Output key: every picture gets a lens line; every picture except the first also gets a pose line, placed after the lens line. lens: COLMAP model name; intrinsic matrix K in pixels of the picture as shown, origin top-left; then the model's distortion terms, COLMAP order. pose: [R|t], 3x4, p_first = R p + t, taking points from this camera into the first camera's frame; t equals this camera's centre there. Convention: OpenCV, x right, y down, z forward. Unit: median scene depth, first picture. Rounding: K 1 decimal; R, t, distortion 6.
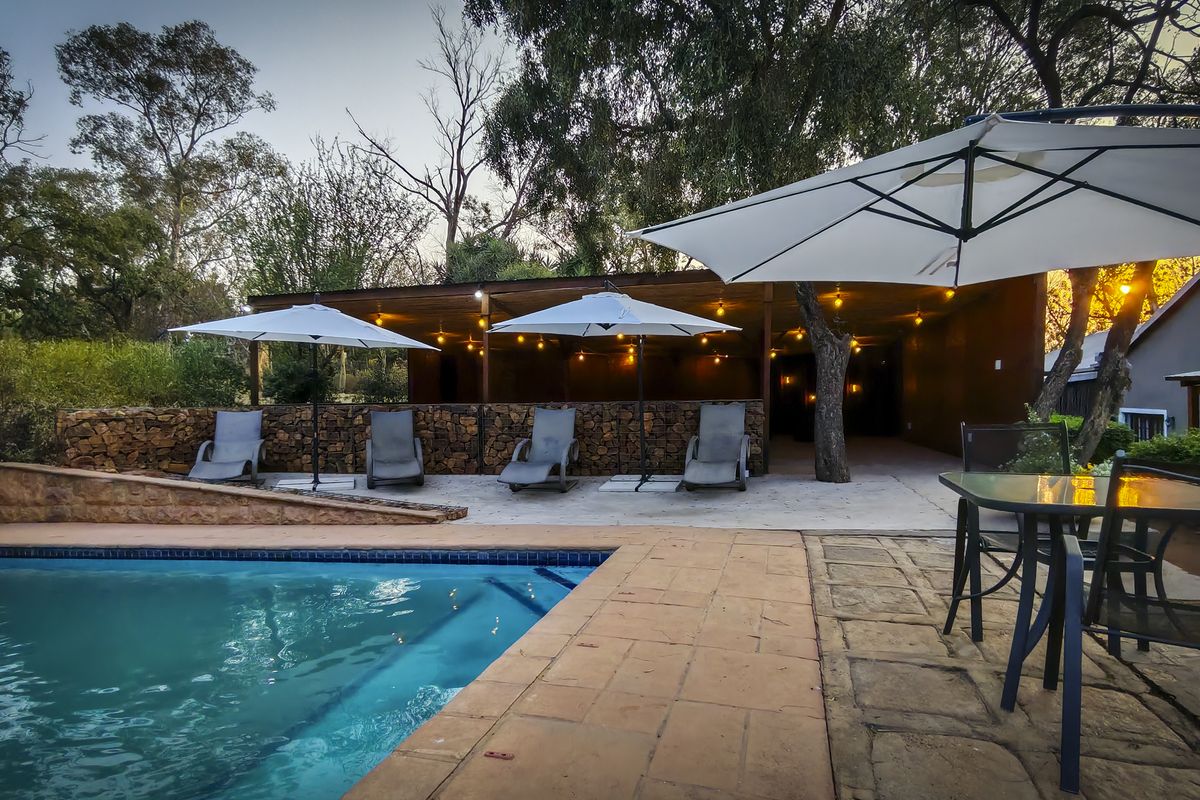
lens RADIAL K [[646.8, 0, 604.3], [0, 646.8, 397.1], [0, 0, 1]] dist [-0.002041, -0.000224]
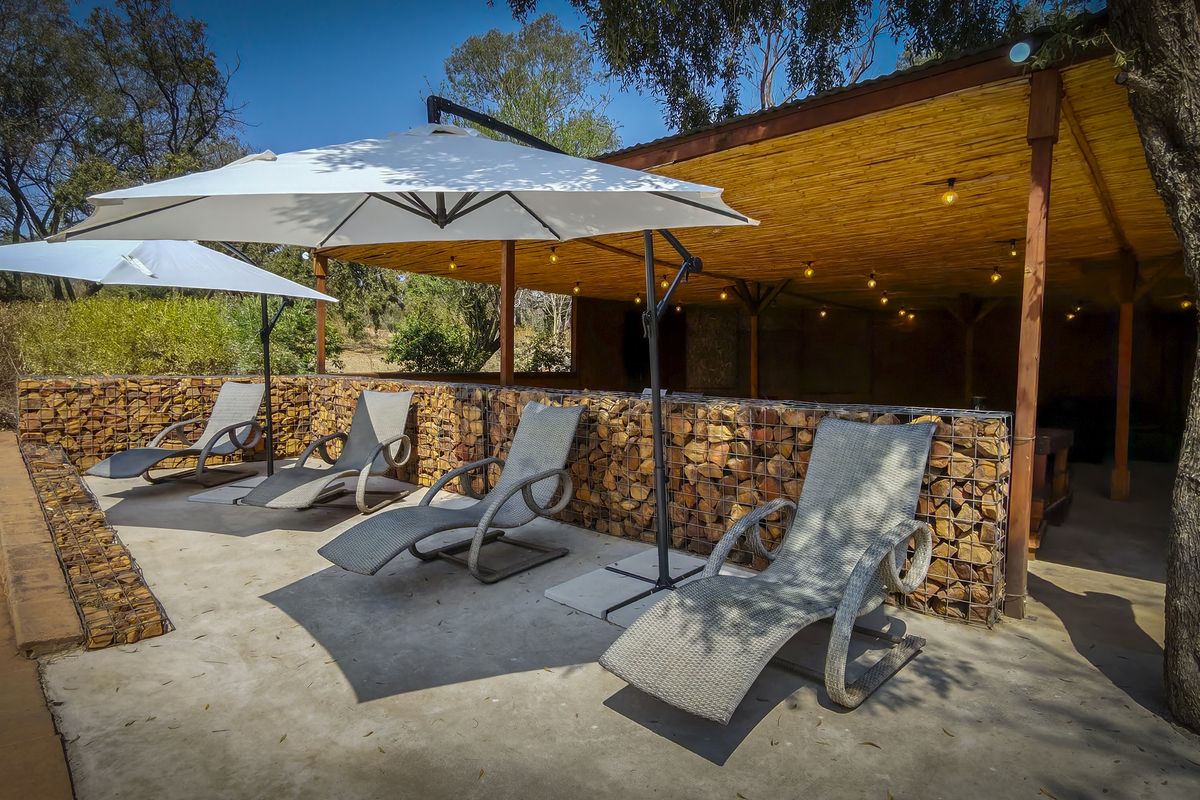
lens RADIAL K [[646.8, 0, 596.8], [0, 646.8, 394.7], [0, 0, 1]] dist [-0.002041, -0.000224]
pose [[0.864735, 0.051022, -0.499631, 0.221506], [-0.023937, 0.997883, 0.060473, -0.023607], [0.501658, -0.040334, 0.864125, 0.564482]]
